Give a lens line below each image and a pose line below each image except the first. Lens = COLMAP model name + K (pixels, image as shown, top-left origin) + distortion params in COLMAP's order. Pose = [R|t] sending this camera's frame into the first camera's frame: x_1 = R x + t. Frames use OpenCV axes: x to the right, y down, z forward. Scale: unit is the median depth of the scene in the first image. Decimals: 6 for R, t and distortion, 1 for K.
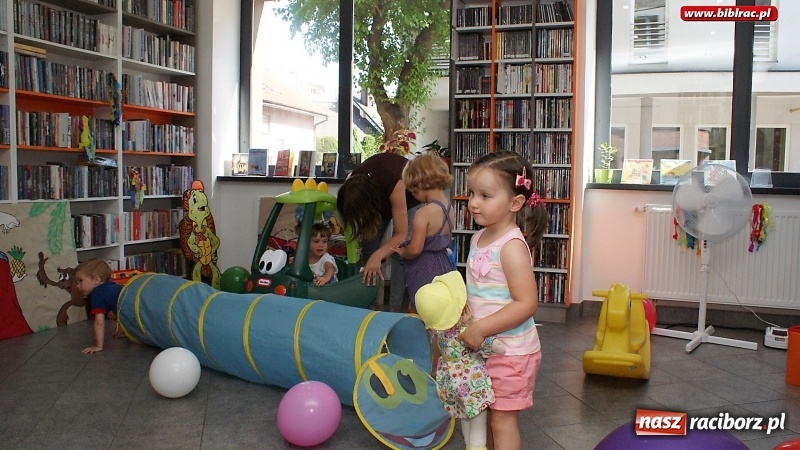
lens RADIAL K [[642.2, 0, 400.0], [0, 642.2, 225.0], [0, 0, 1]] dist [-0.146504, 0.140964]
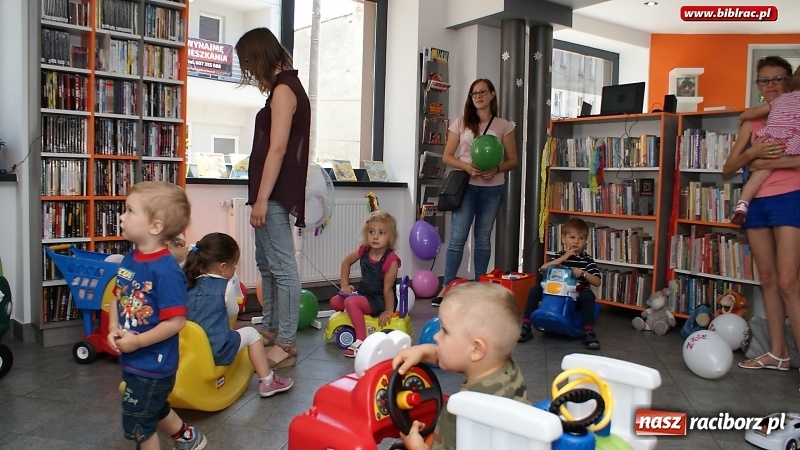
lens RADIAL K [[642.2, 0, 400.0], [0, 642.2, 225.0], [0, 0, 1]] dist [-0.146504, 0.140964]
pose [[0.444700, -0.066190, 0.893230, -0.400155], [0.051916, 0.997494, 0.048069, -0.024005], [-0.894174, 0.024997, 0.447022, 0.287927]]
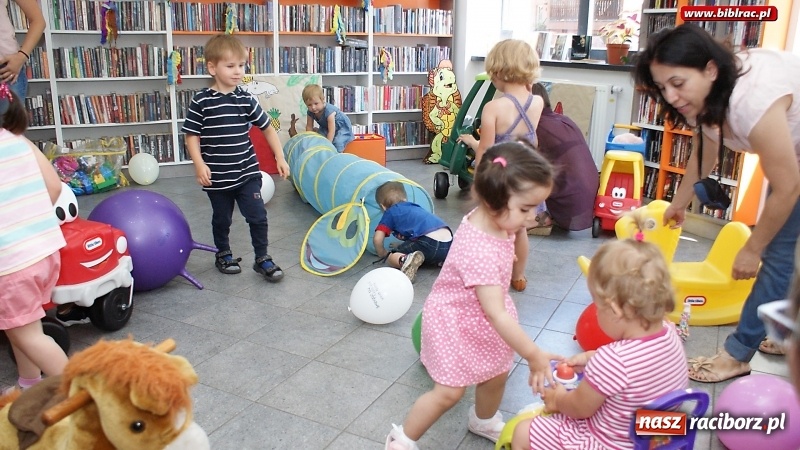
lens RADIAL K [[642.2, 0, 400.0], [0, 642.2, 225.0], [0, 0, 1]] dist [-0.146504, 0.140964]
pose [[0.741182, 0.186196, -0.644965, 0.447288], [-0.057478, 0.974839, 0.215375, -0.026863], [0.668839, -0.122561, 0.733235, 0.112727]]
